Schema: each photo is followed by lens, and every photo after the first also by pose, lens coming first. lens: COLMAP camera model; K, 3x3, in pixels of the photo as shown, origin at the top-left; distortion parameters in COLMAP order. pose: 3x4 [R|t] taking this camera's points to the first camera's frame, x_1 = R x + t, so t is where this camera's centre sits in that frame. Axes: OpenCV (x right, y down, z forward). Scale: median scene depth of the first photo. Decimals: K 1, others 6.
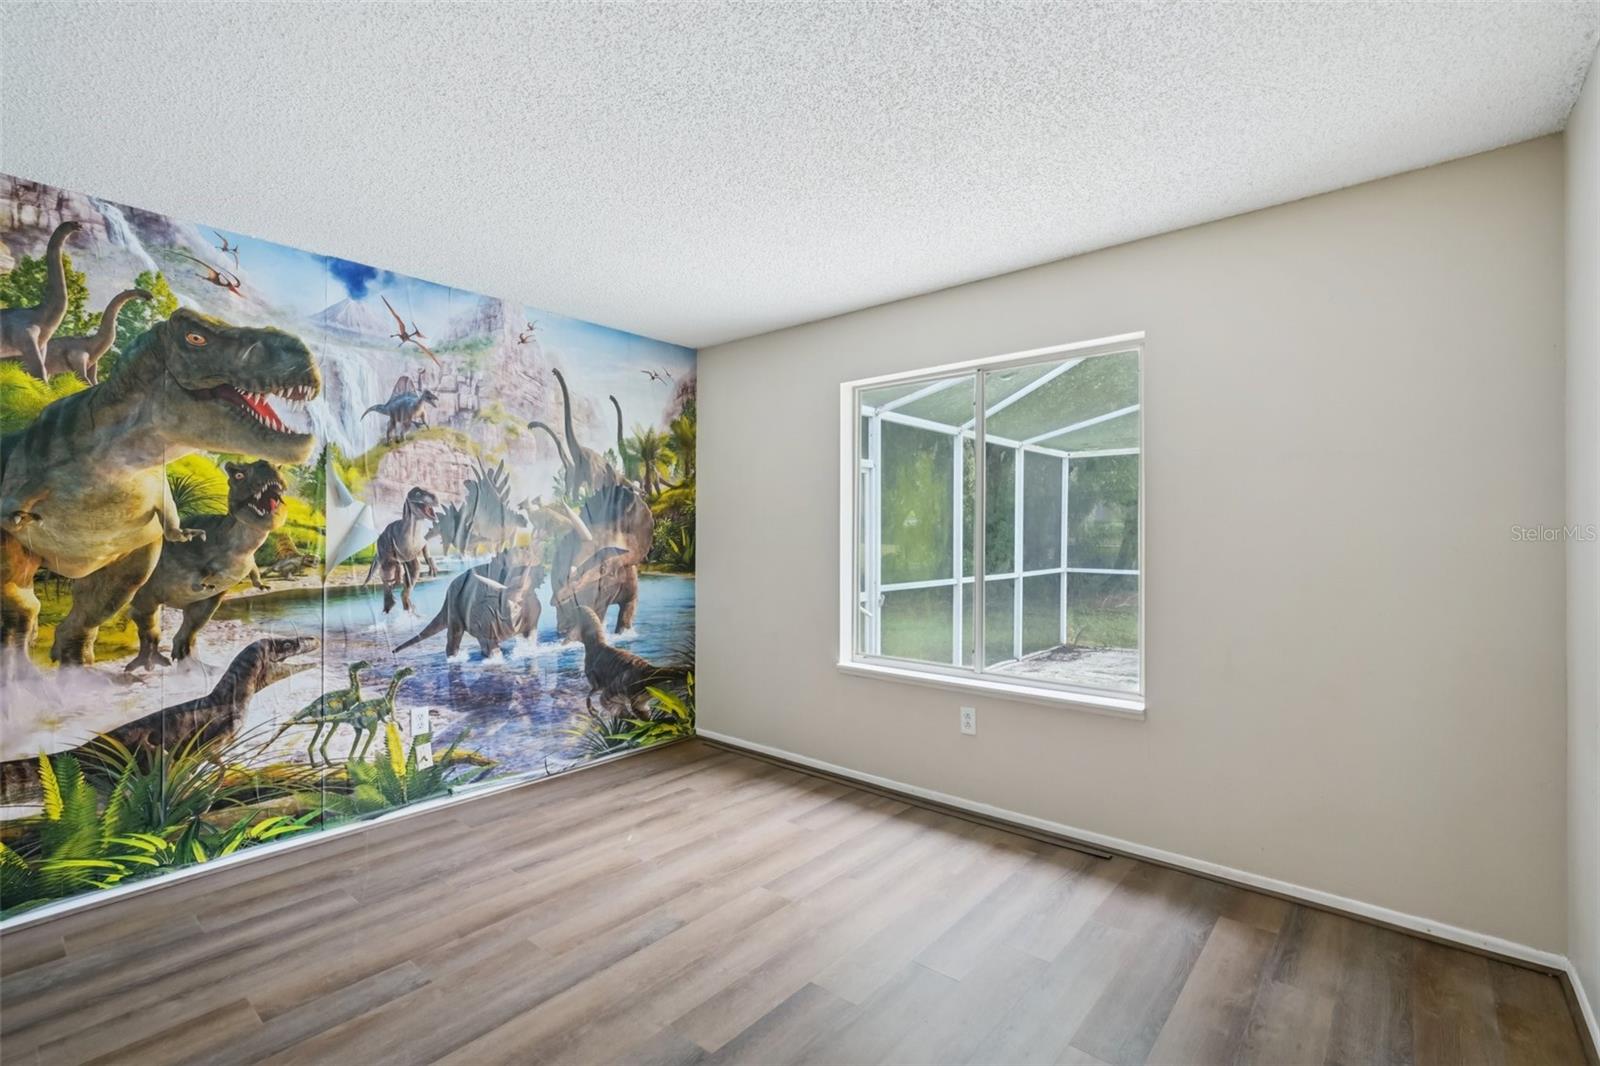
lens RADIAL K [[716.7, 0, 803.1], [0, 716.7, 535.5], [0, 0, 1]] dist [-0.001766, 0.002793]
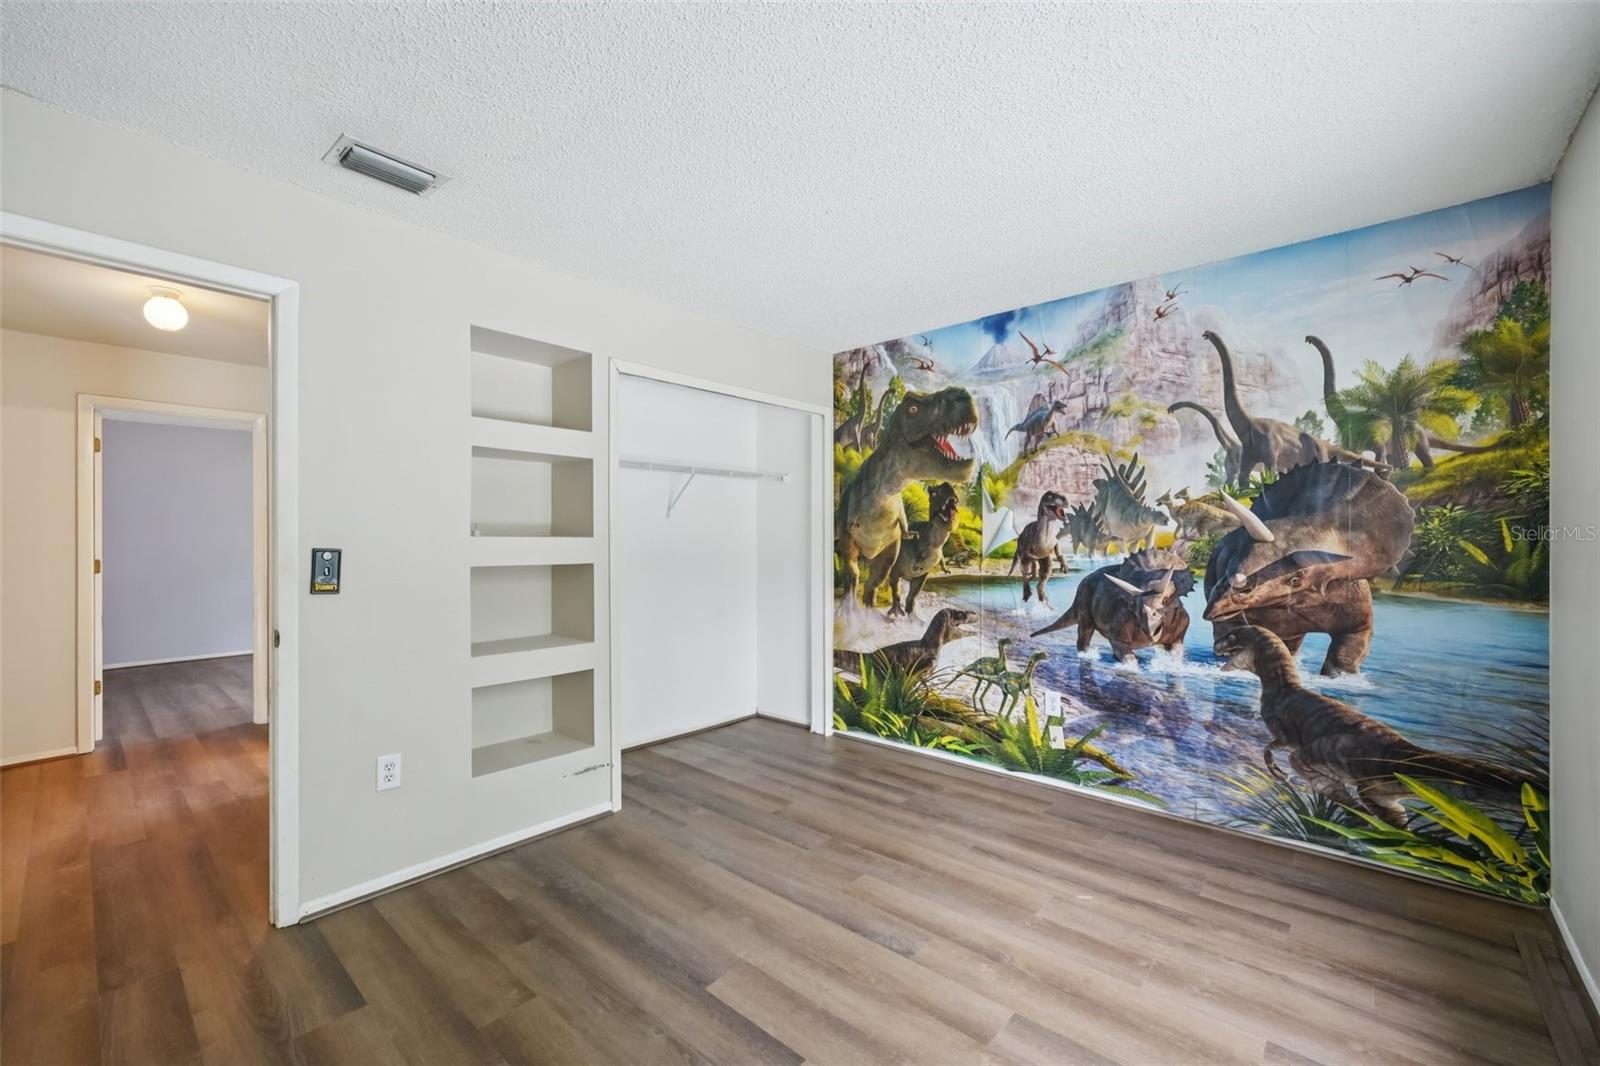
lens RADIAL K [[668.2, 0, 796.5], [0, 668.2, 542.6], [0, 0, 1]] dist [-0.000804, 0.001341]
pose [[-0.022959, 0.008374, -0.999701, 0.497144], [0.000759, 0.999965, 0.008359, 0.002848], [0.999736, -0.000567, -0.022964, 0.629768]]
